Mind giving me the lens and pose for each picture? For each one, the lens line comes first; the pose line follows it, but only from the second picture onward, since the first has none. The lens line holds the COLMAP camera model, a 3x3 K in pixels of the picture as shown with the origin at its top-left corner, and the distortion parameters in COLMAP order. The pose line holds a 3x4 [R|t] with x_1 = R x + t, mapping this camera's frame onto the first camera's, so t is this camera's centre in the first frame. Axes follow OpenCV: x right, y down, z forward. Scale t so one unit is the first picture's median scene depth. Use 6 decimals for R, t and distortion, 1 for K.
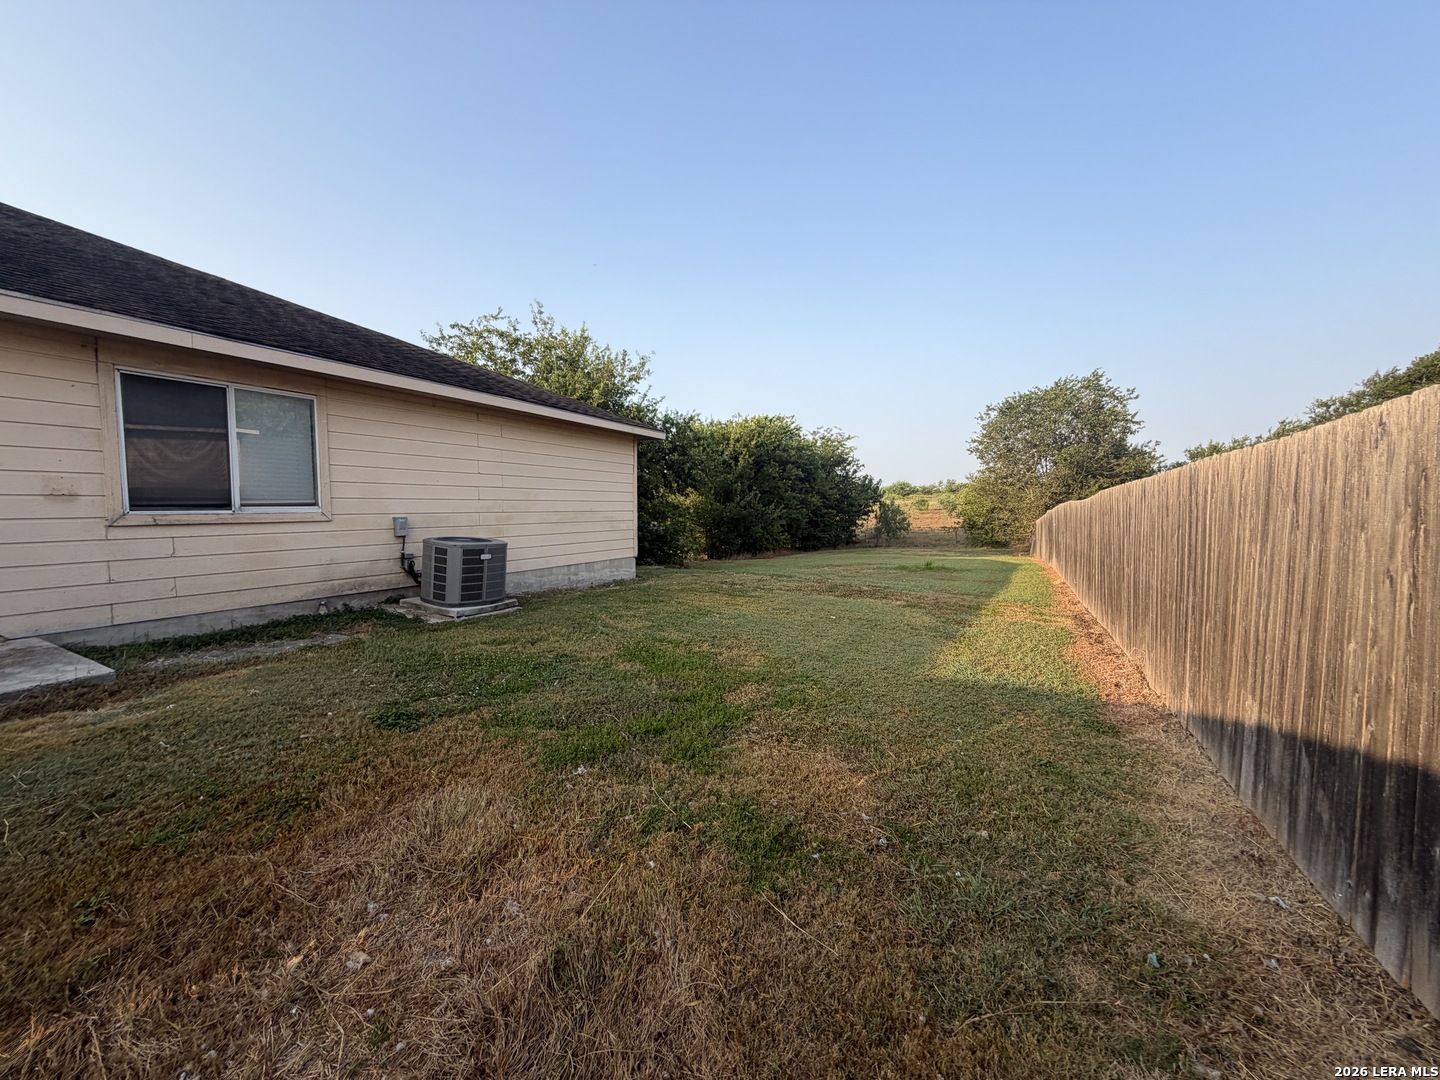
lens RADIAL K [[576.4, 0, 718.6], [0, 576.4, 541.3], [0, 0, 1]] dist [0.000177, 0.000244]
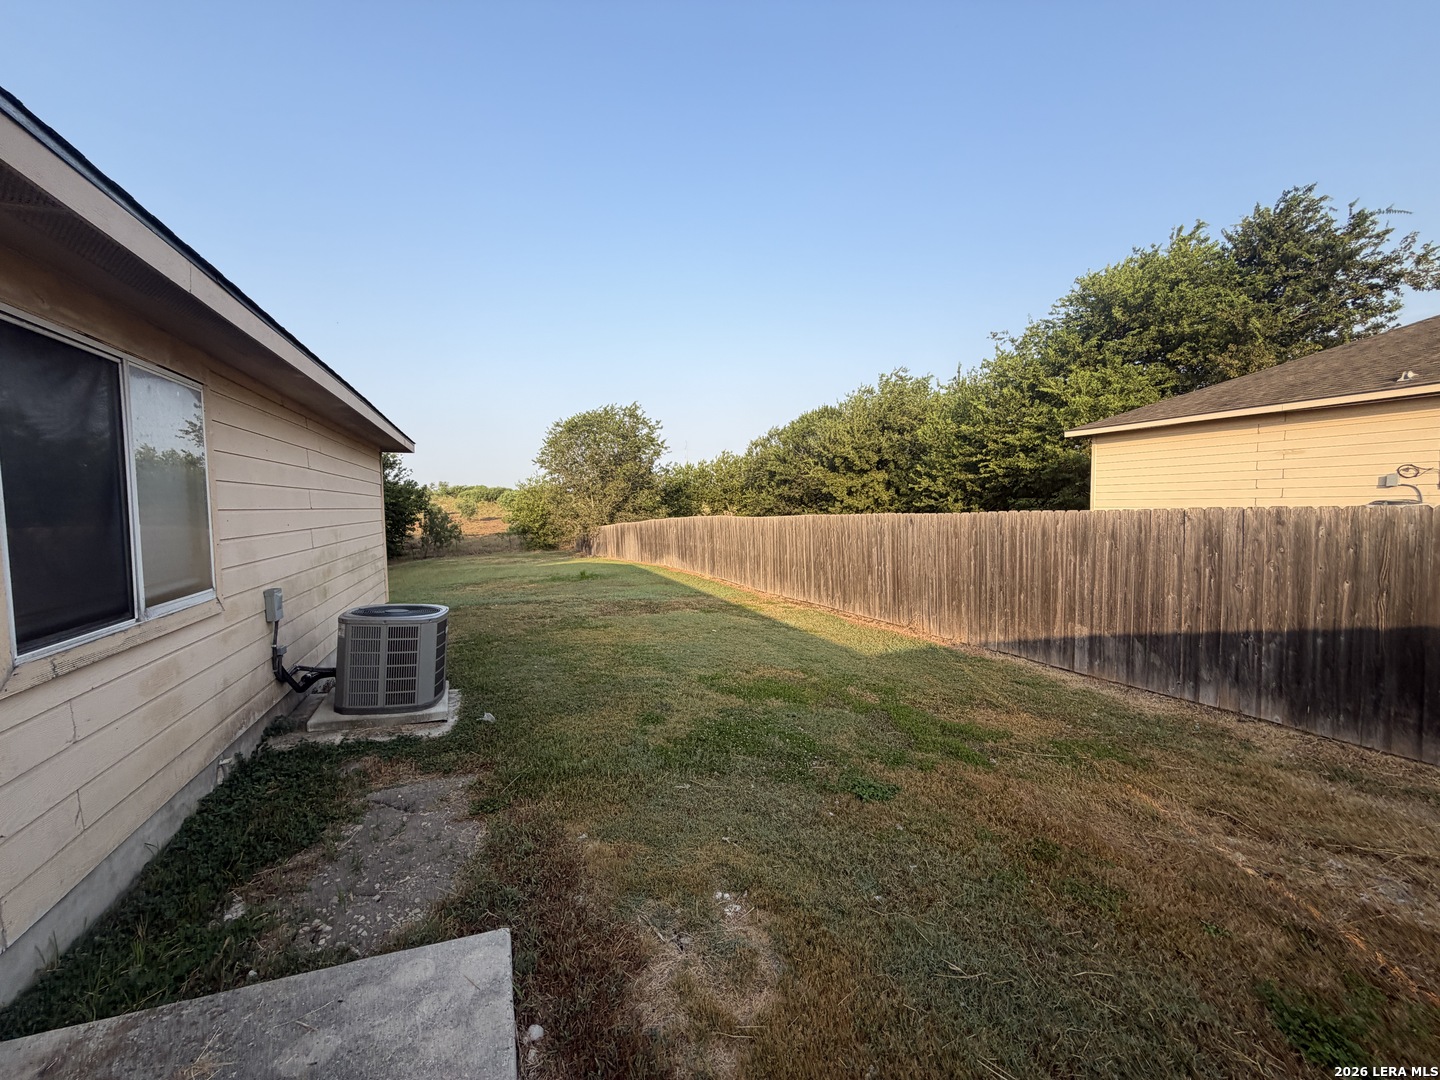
lens RADIAL K [[576.4, 0, 718.8], [0, 576.4, 536.7], [0, 0, 1]] dist [0.000177, 0.000244]
pose [[0.653329, -0.051527, 0.755319, -1.046943], [0.058606, 0.998130, 0.017399, -0.119410], [-0.754802, 0.032899, 0.655127, 0.375576]]
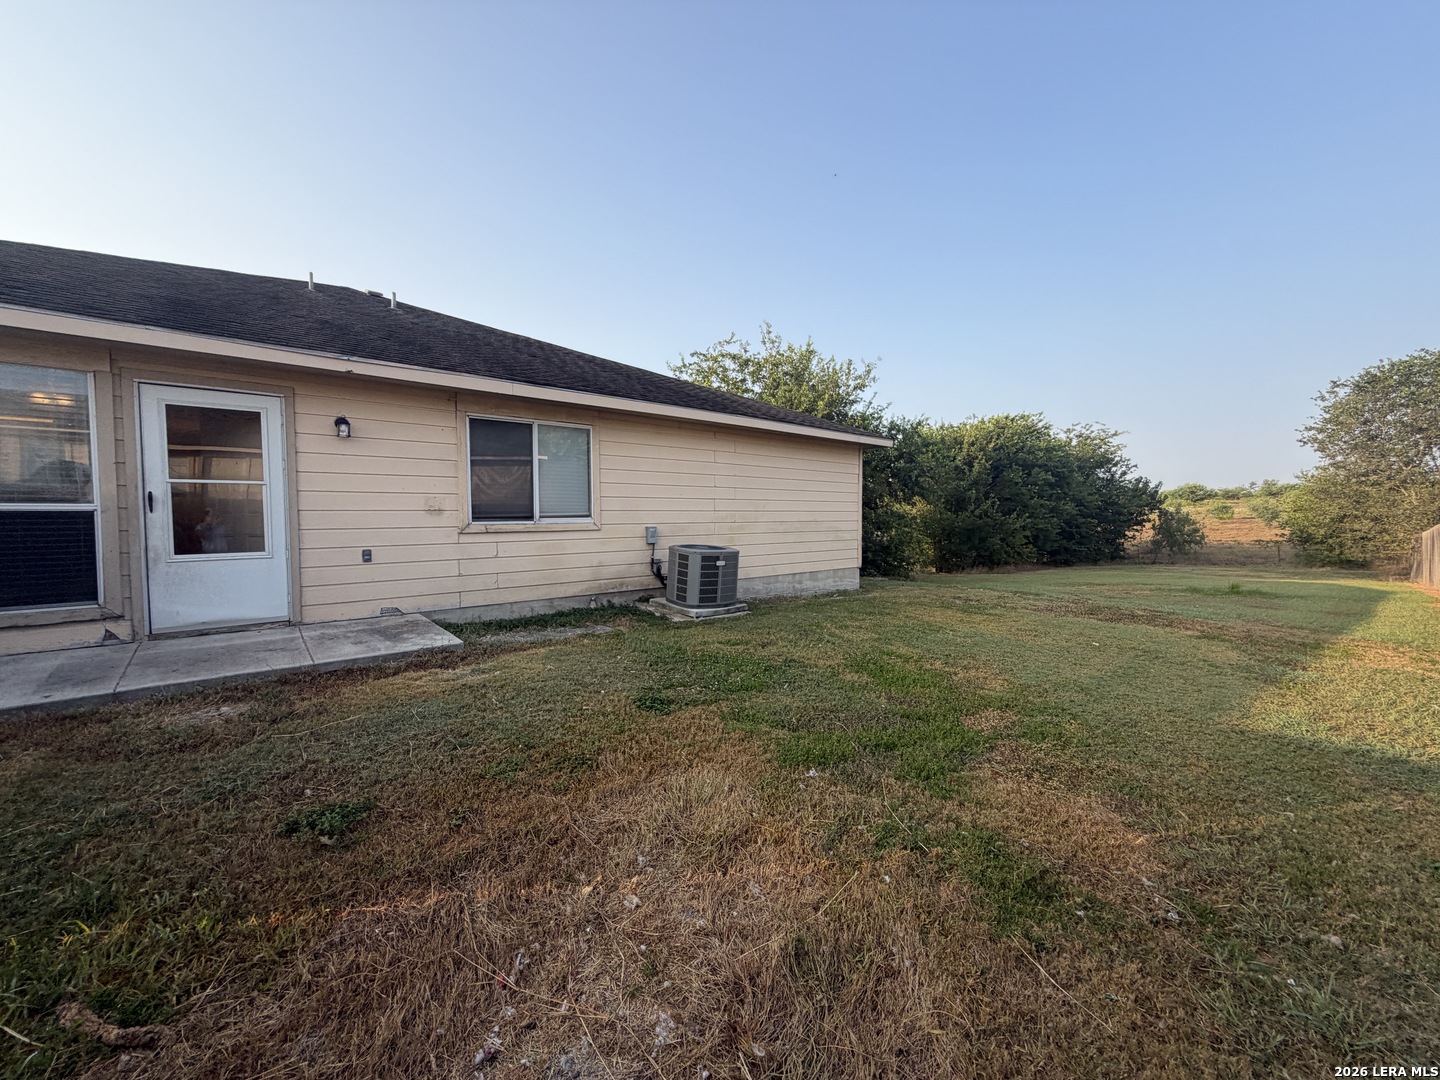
lens RADIAL K [[576.4, 0, 716.0], [0, 576.4, 540.8], [0, 0, 1]] dist [0.000177, 0.000244]
pose [[0.927888, 0.010543, -0.372710, -0.011649], [-0.017267, 0.999743, -0.014706, 0.000855], [0.372459, 0.020081, 0.927831, -0.015569]]
